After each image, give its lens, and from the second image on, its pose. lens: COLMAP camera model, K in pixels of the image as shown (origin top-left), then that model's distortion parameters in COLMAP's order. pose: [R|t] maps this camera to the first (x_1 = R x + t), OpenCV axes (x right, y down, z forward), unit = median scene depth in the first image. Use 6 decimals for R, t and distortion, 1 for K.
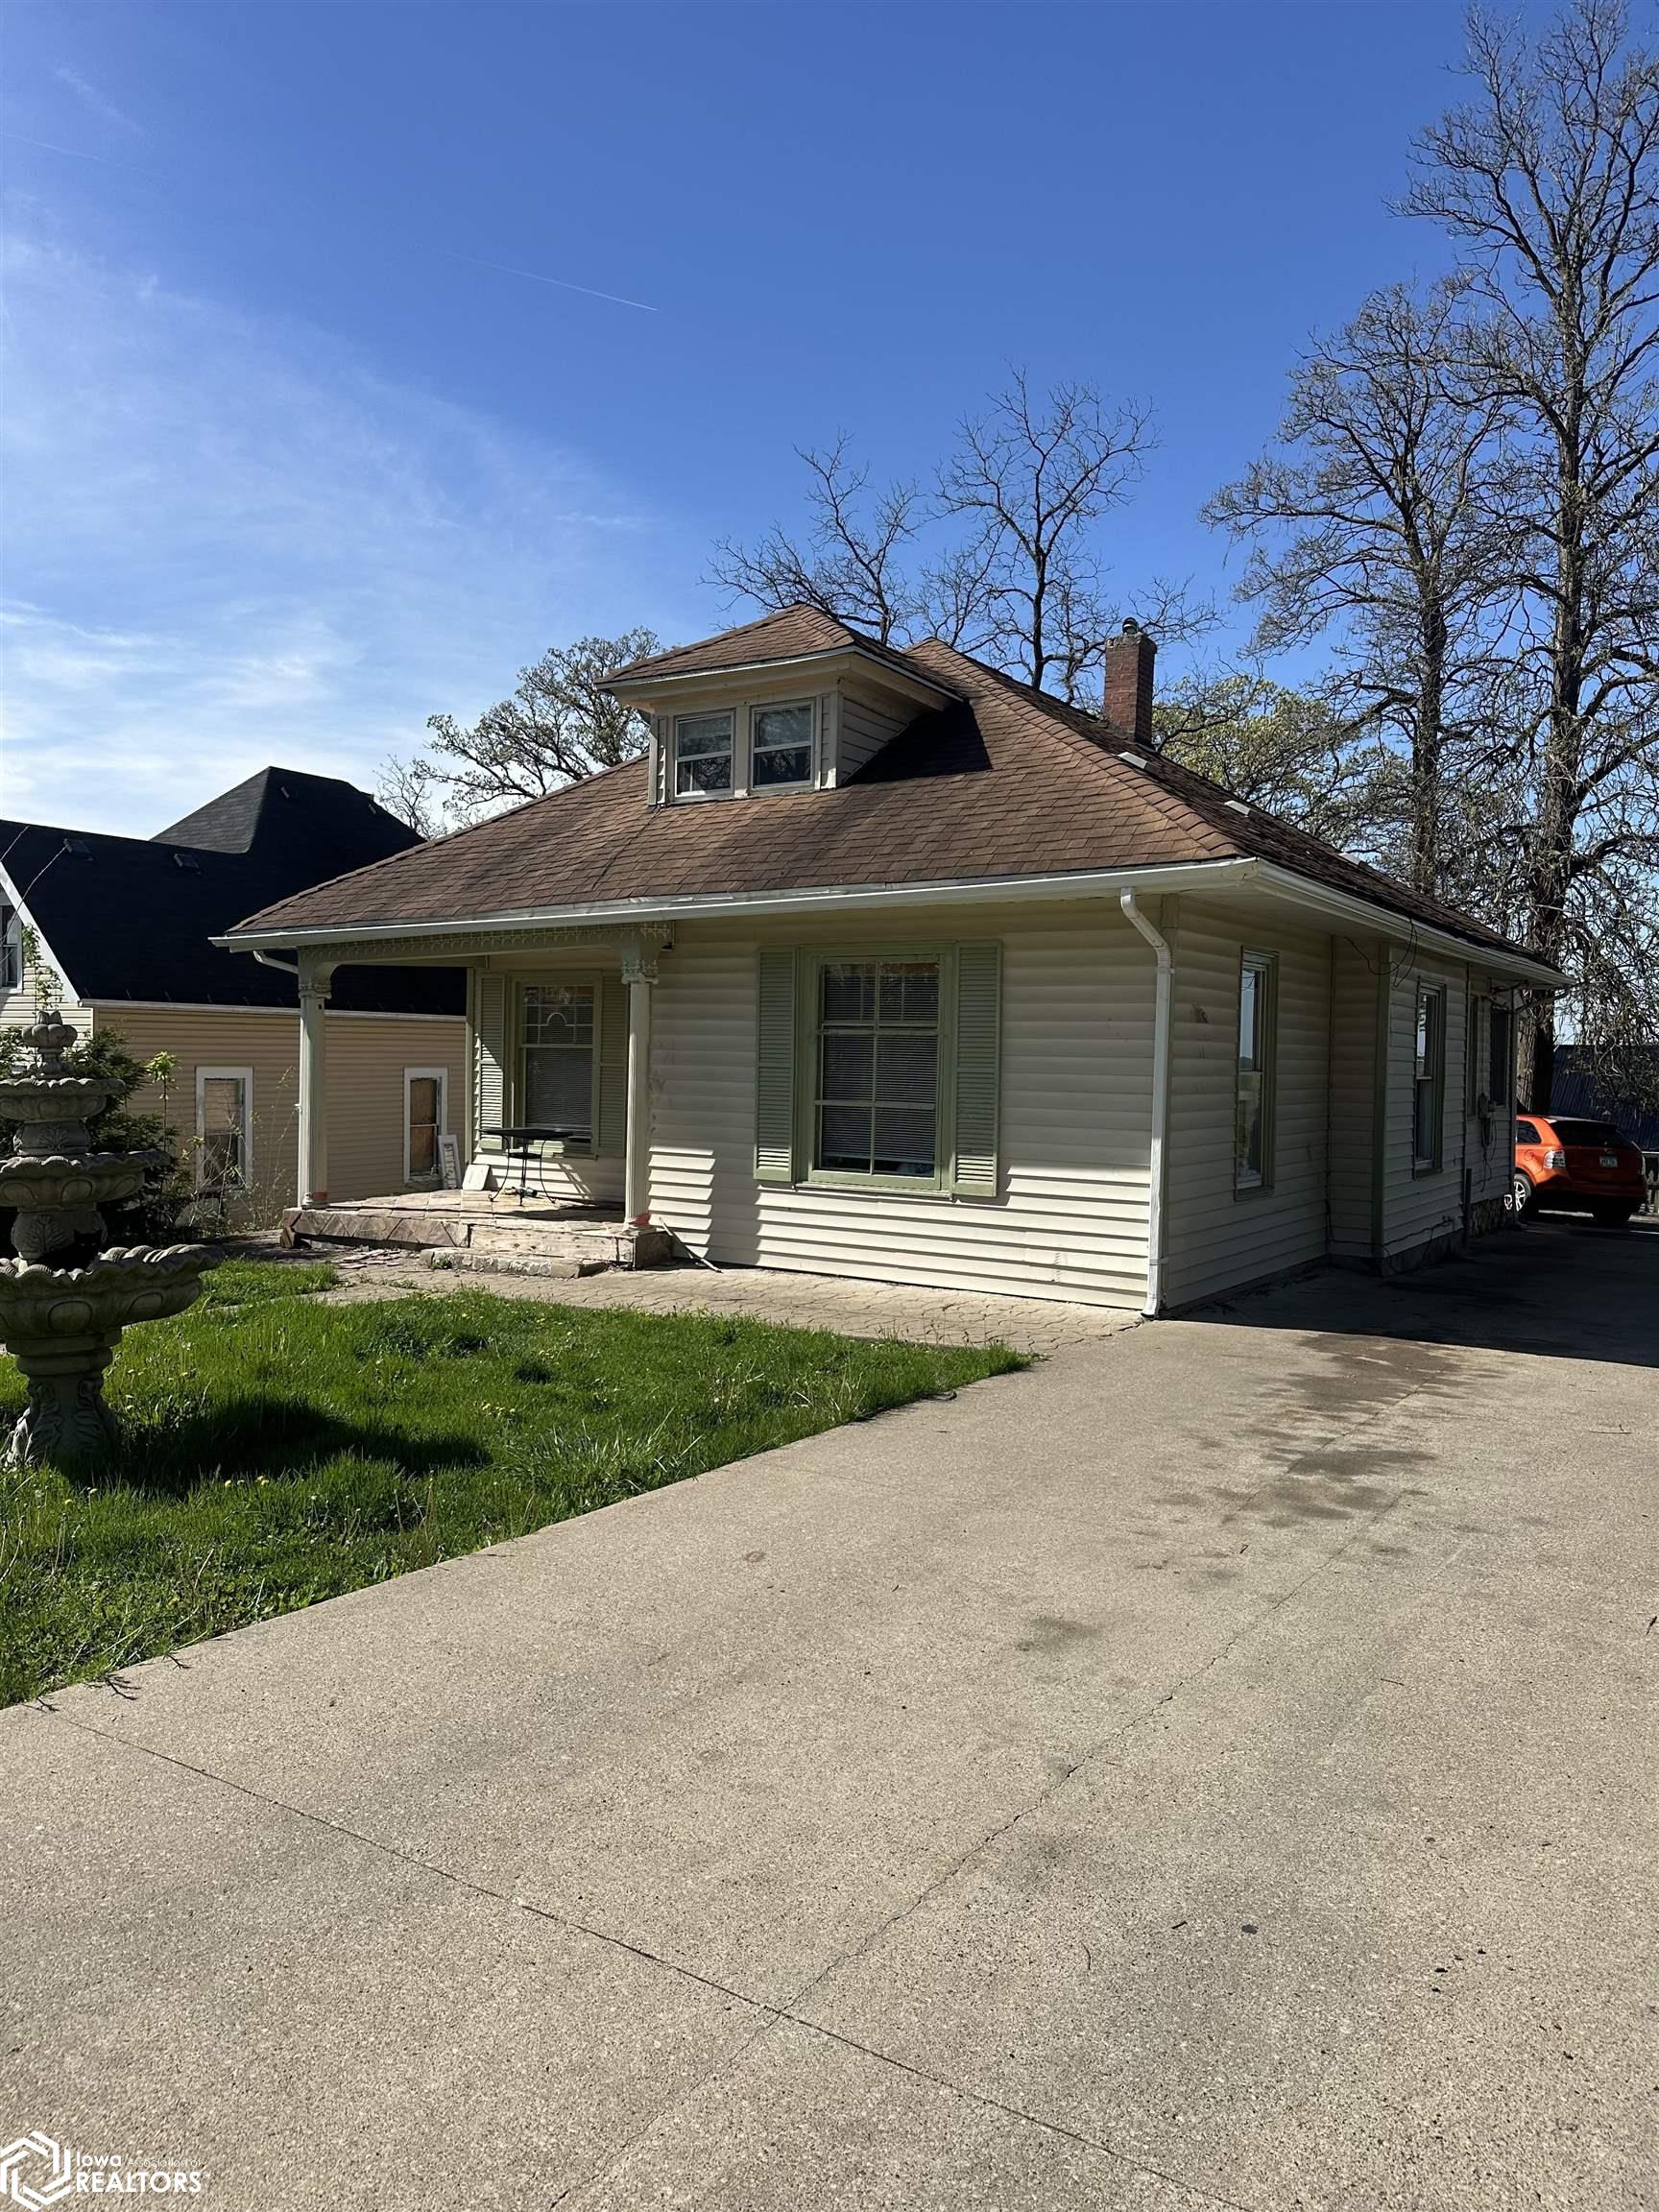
lens RADIAL K [[1548.2, 0, 829.4], [0, 1548.2, 1110.1], [0, 0, 1]] dist [0.011042, -0.000157]
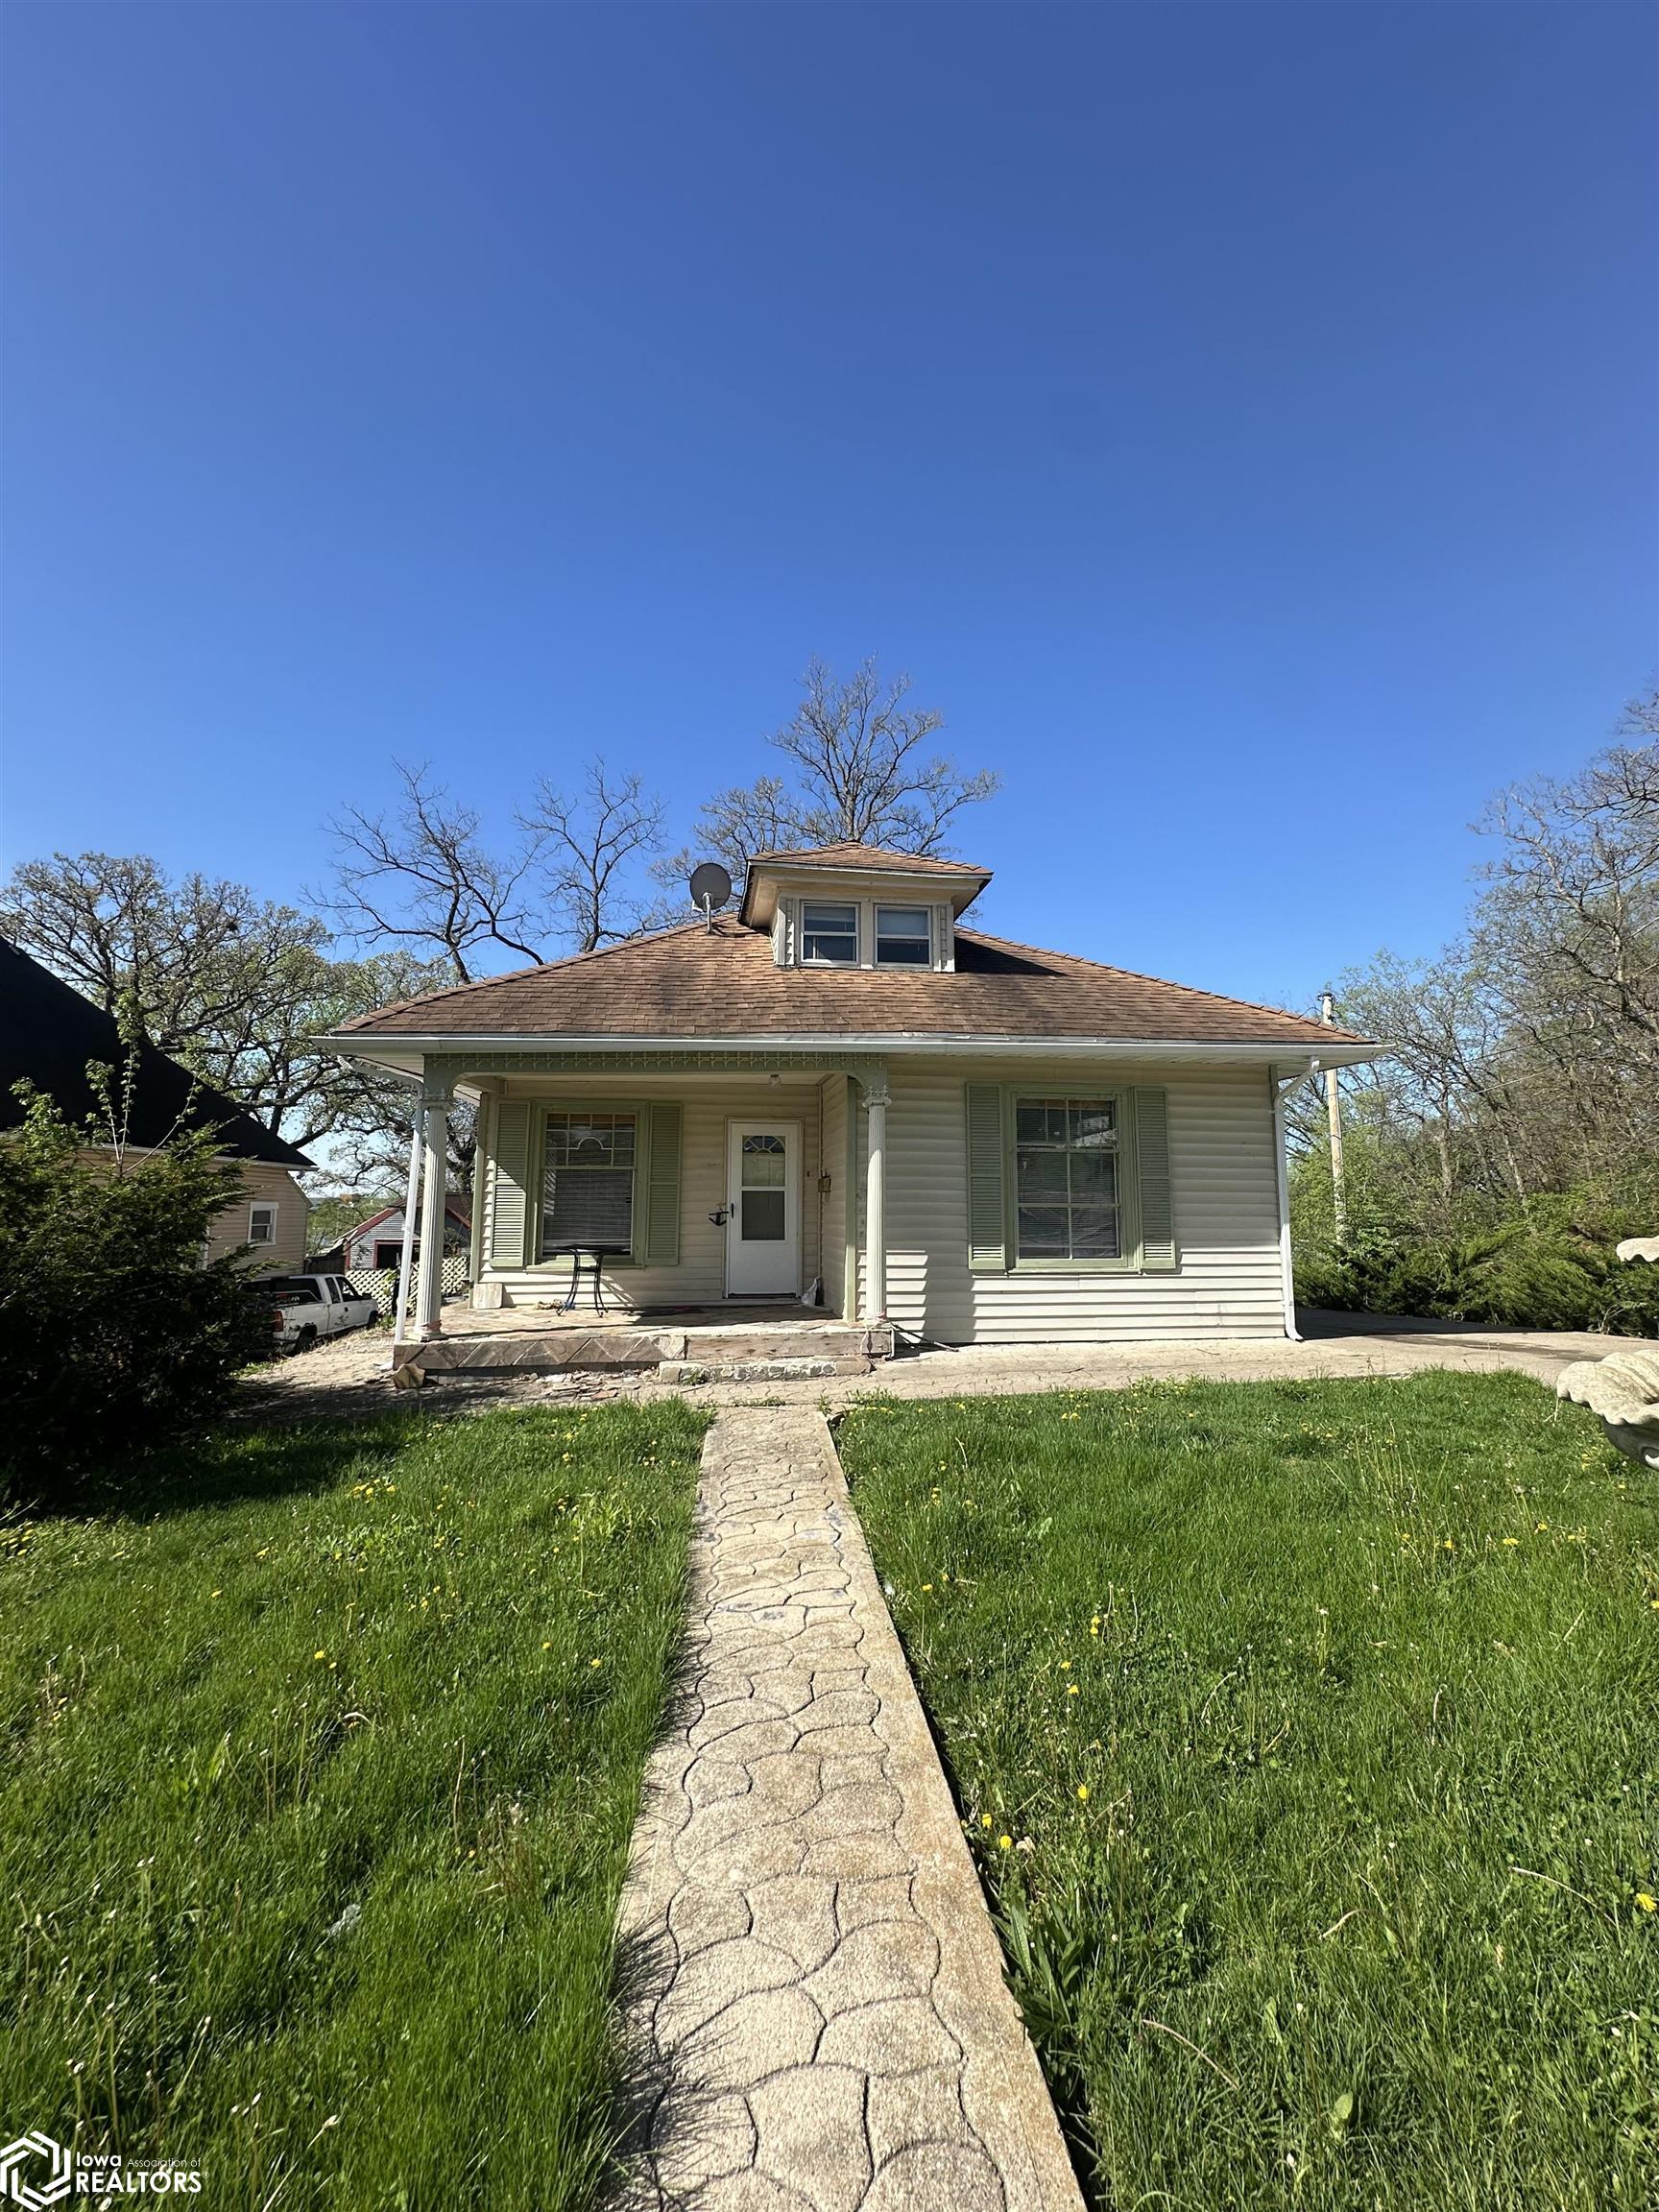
lens RADIAL K [[879.5, 0, 829.7], [0, 879.5, 1093.8], [0, 0, 1]] dist [-0.005641, 0.001700]
pose [[0.757304, 0.071077, 0.649183, -0.583881], [0.033212, 0.988582, -0.146981, 0.005681], [-0.652218, 0.132870, 0.746296, 0.529072]]
